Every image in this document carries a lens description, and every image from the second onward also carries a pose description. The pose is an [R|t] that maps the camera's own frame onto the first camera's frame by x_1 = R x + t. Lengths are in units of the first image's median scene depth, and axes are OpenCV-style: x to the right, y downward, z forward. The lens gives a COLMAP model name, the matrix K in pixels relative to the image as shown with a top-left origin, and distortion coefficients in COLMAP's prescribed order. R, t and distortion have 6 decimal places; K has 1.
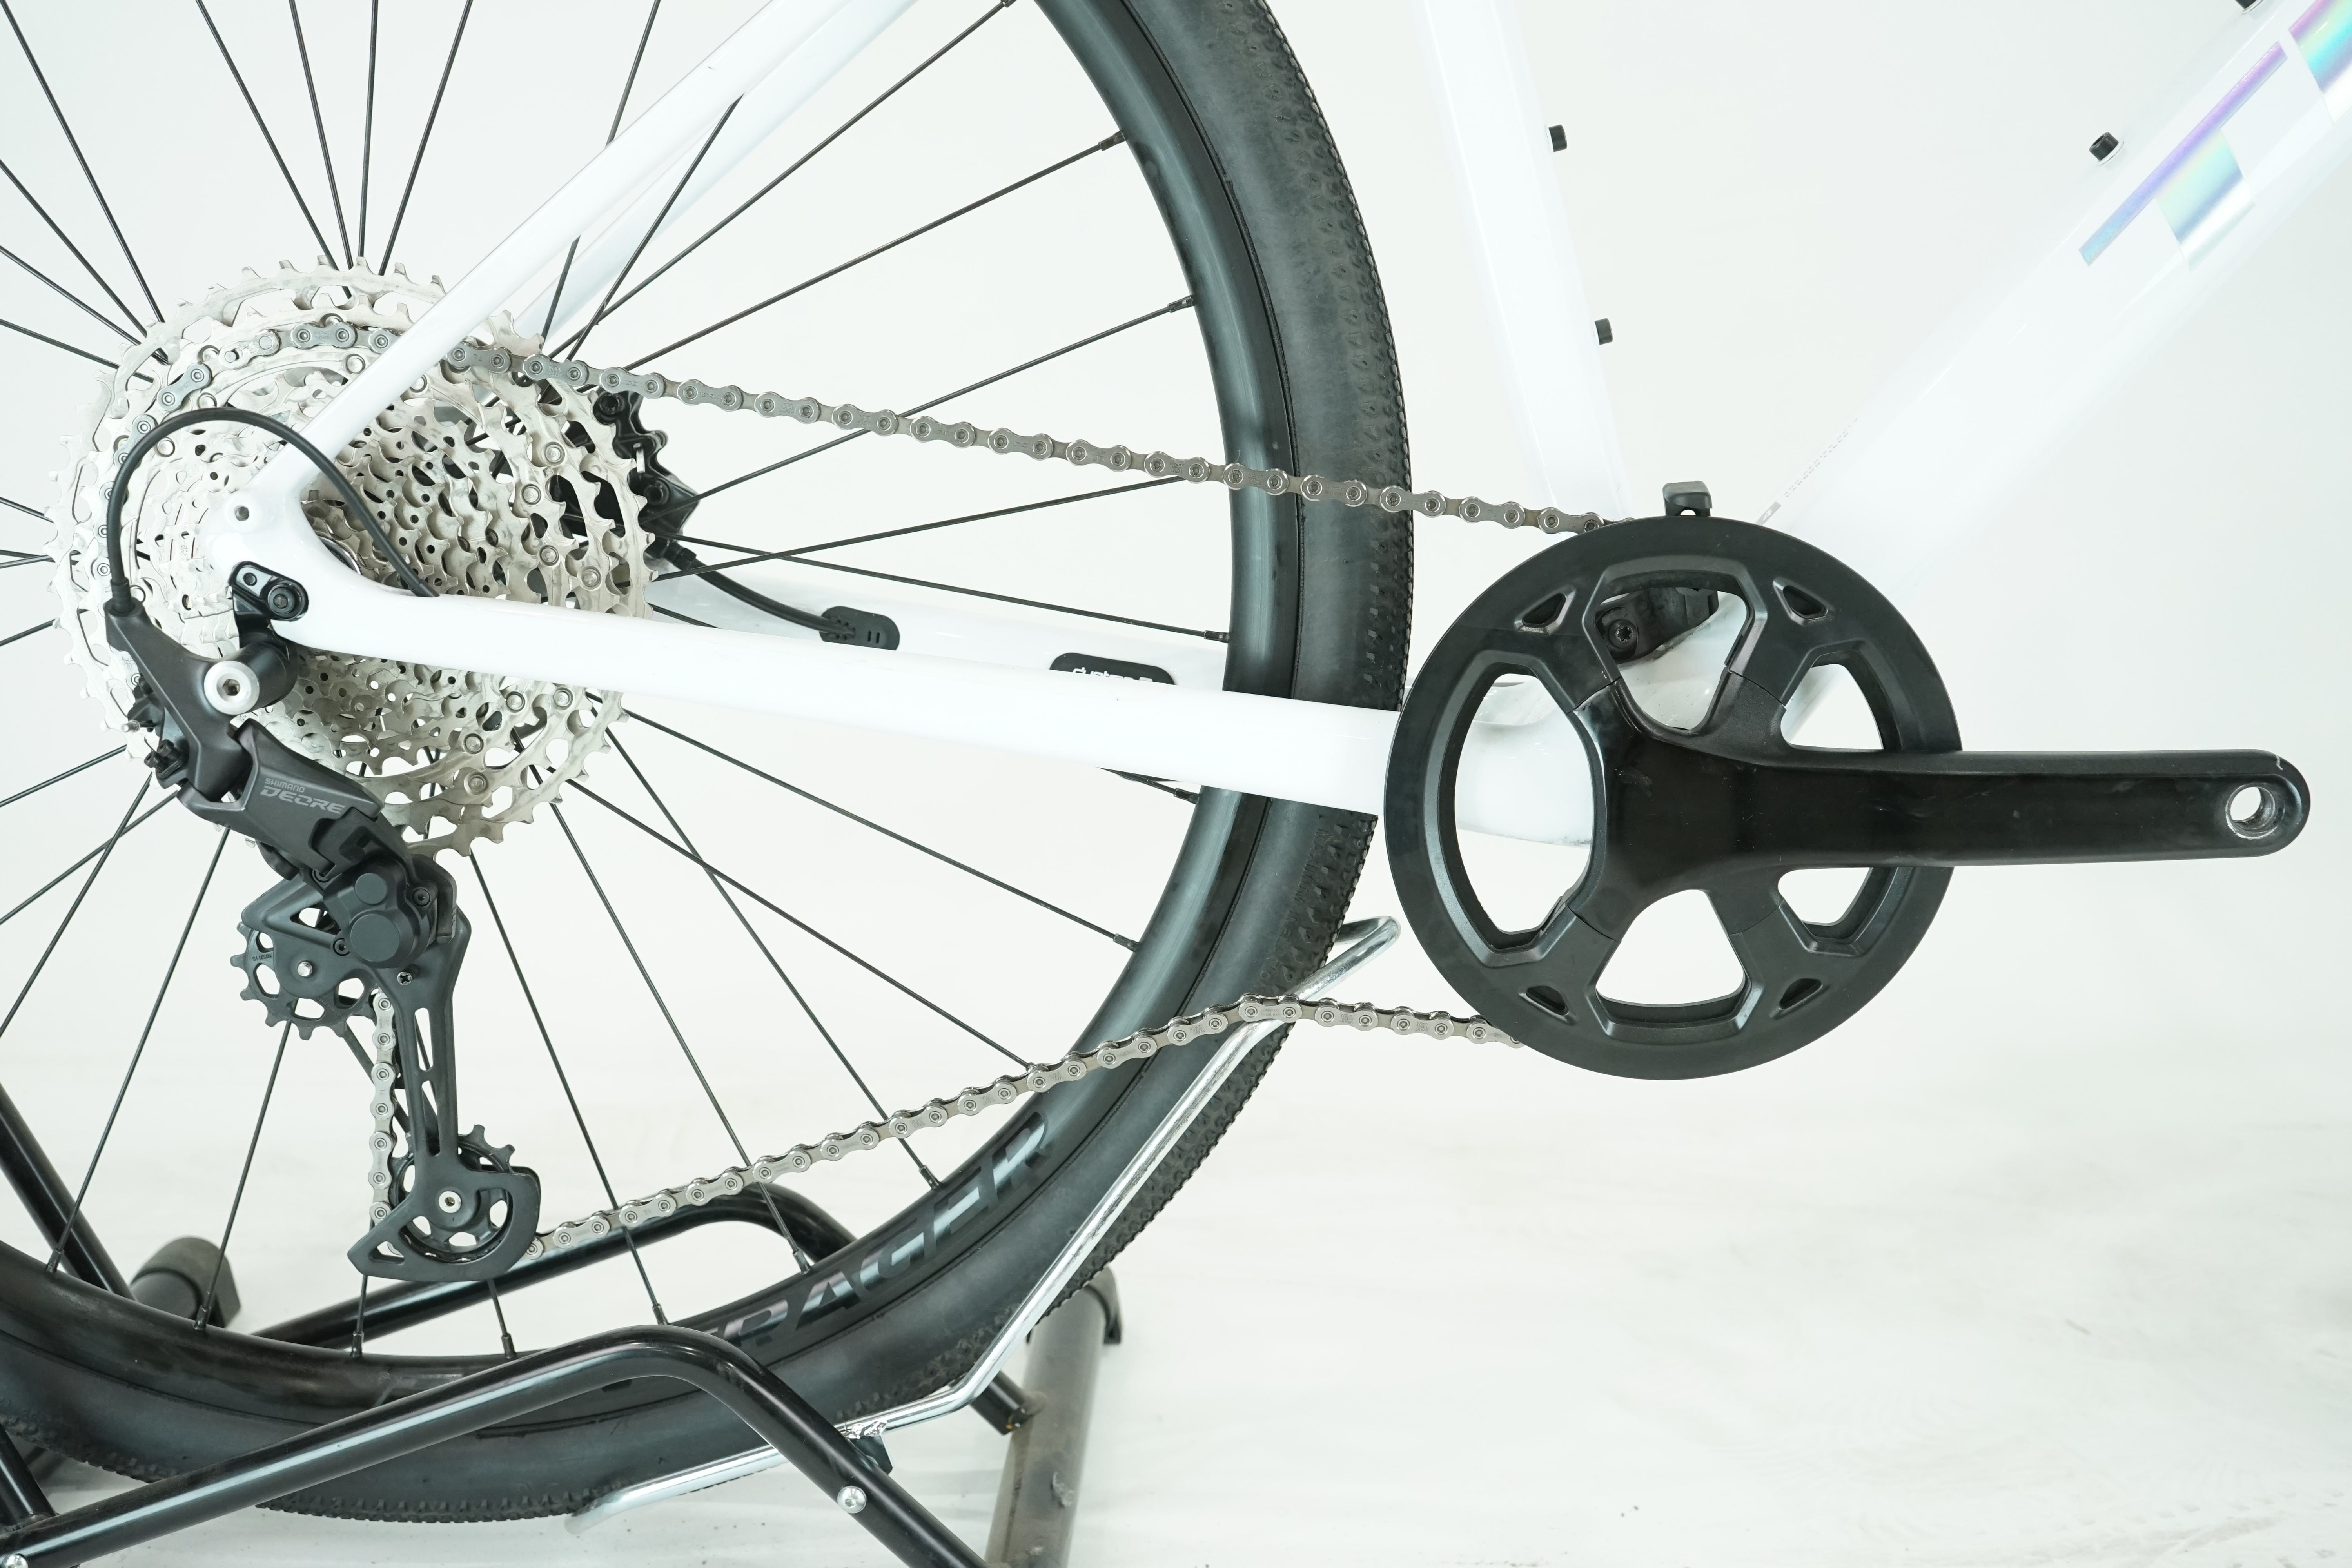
lens RADIAL K [[2629.4, 0, 1176.0], [0, 2629.4, 784.0], [0, 0, 1]] dist [0.009756, -0.002451]
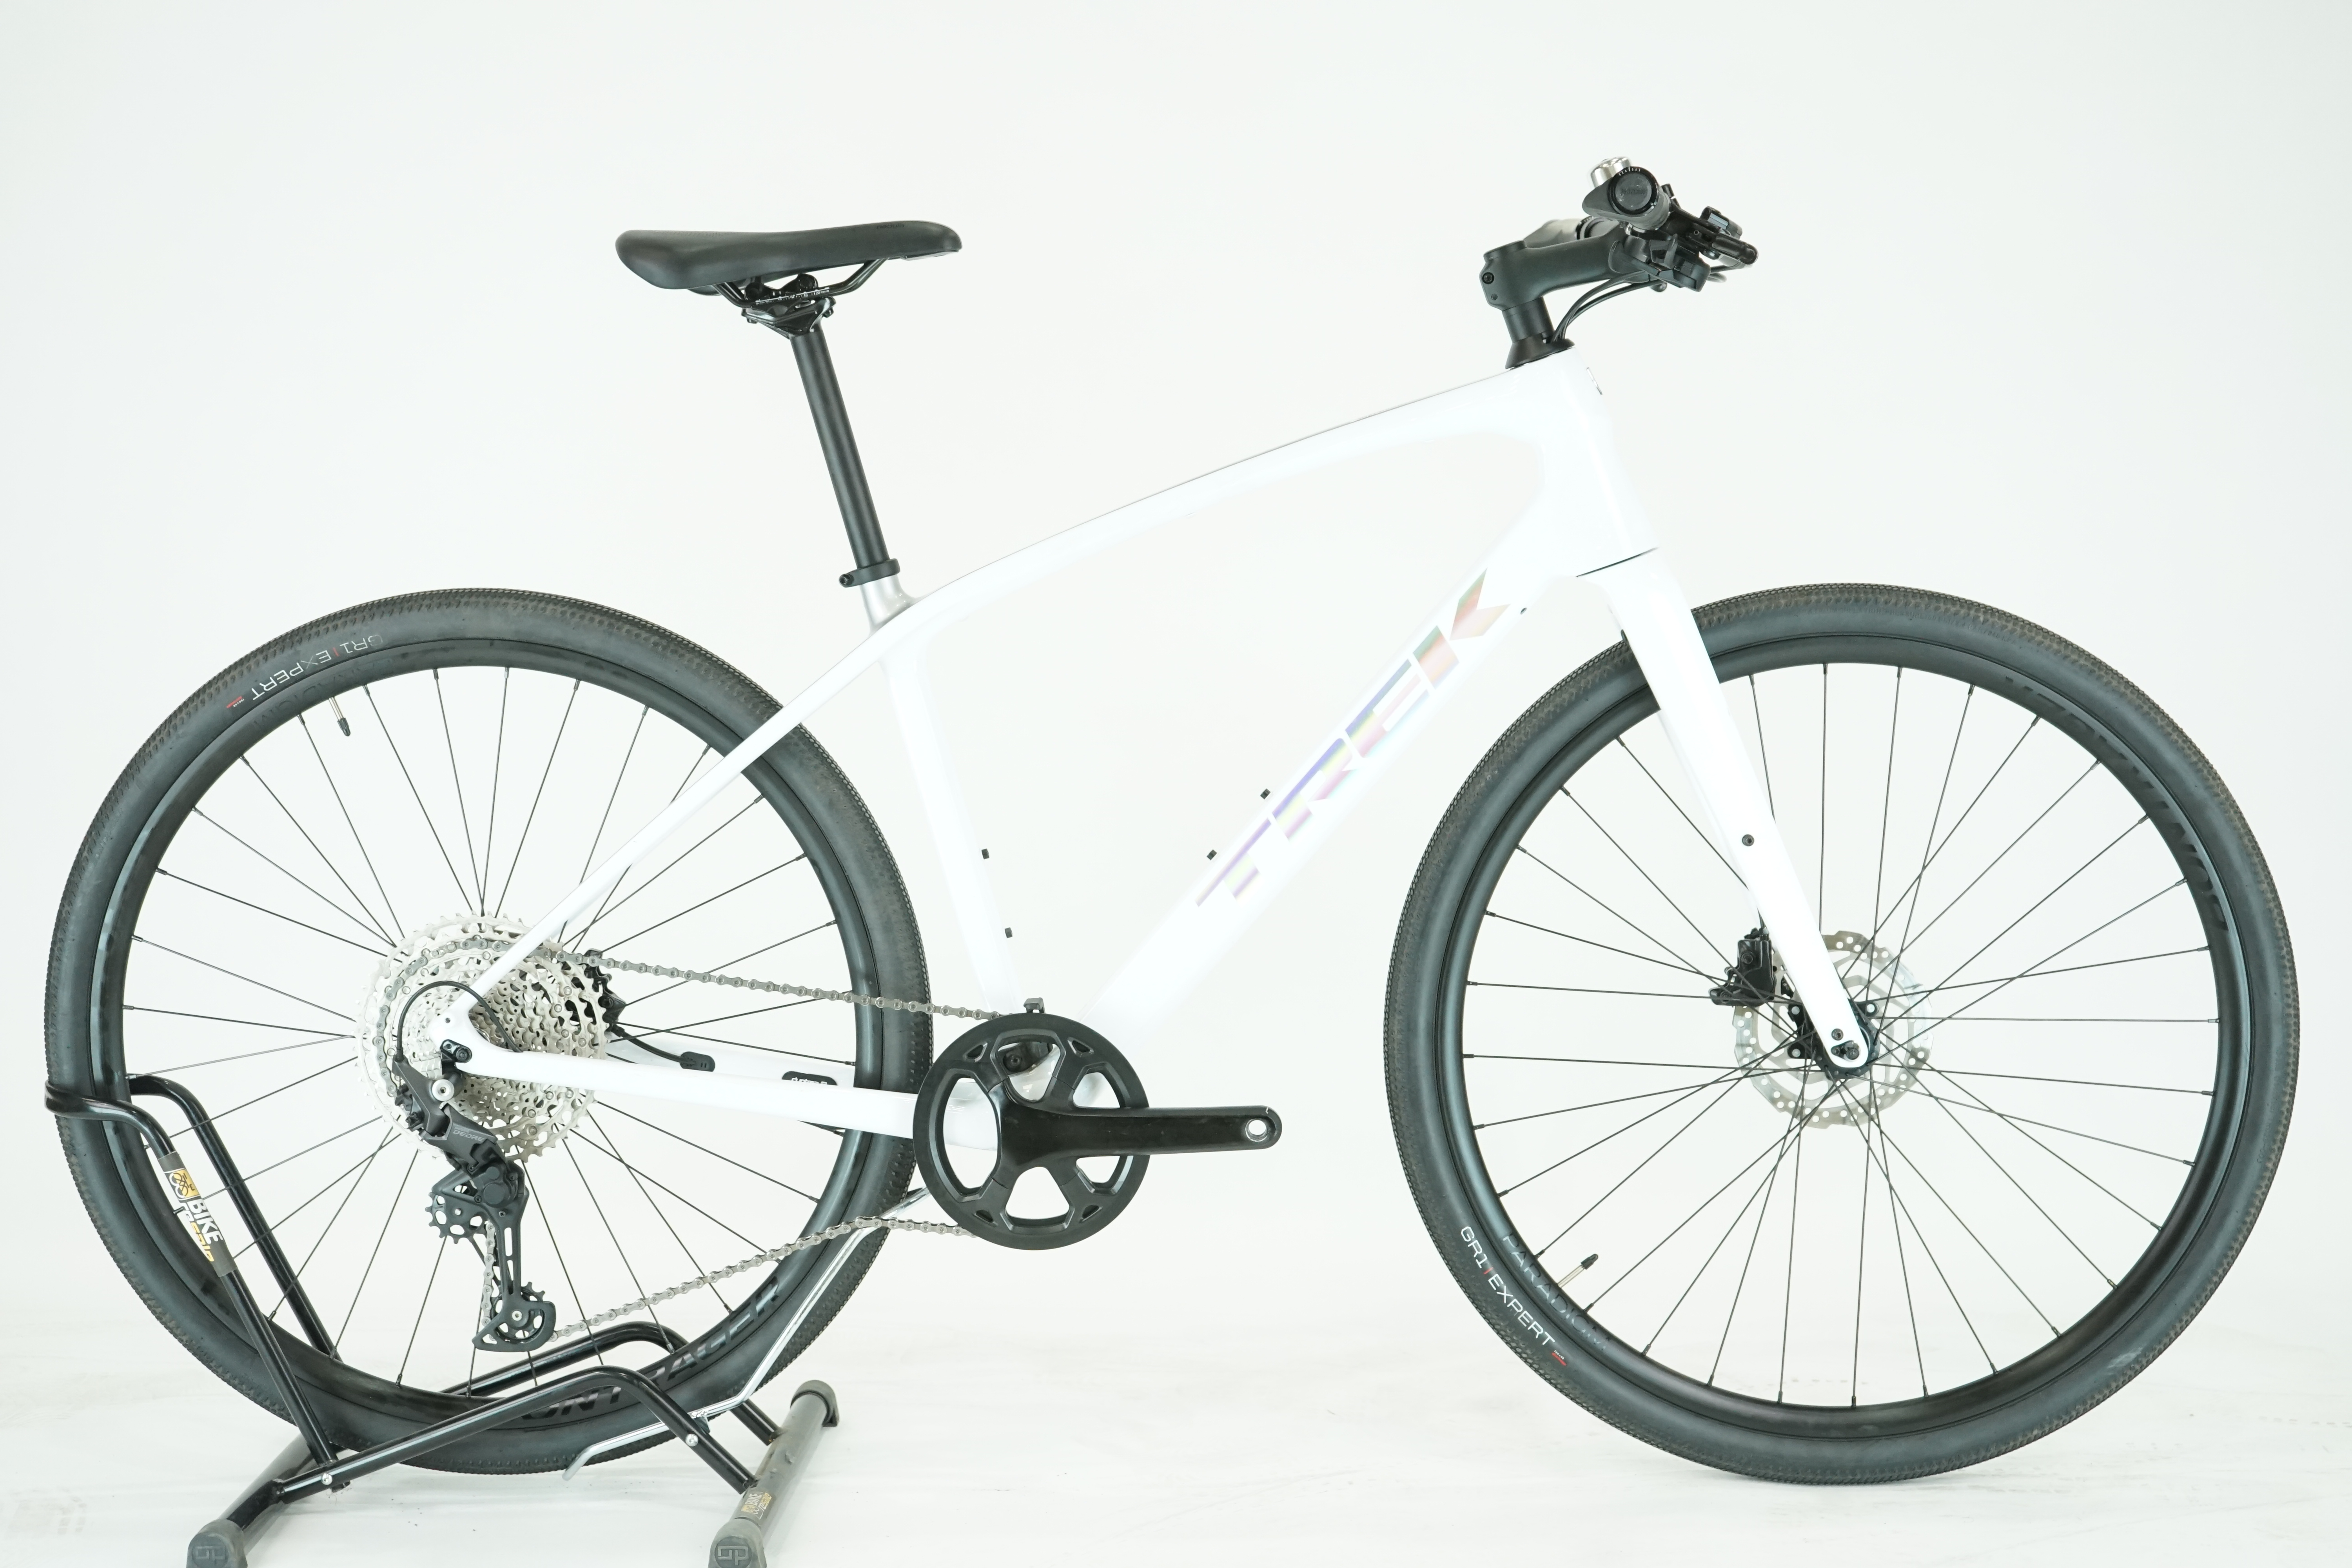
lens RADIAL K [[3826.7, 0, 1176.0], [0, 3826.7, 784.0], [0, 0, 1]] dist [-0.033654, -0.043843]
pose [[0.999736, -0.014317, -0.017975, 0.377497], [0.012064, 0.992738, -0.119687, 0.109016], [0.019558, 0.119439, 0.992649, -2.435417]]
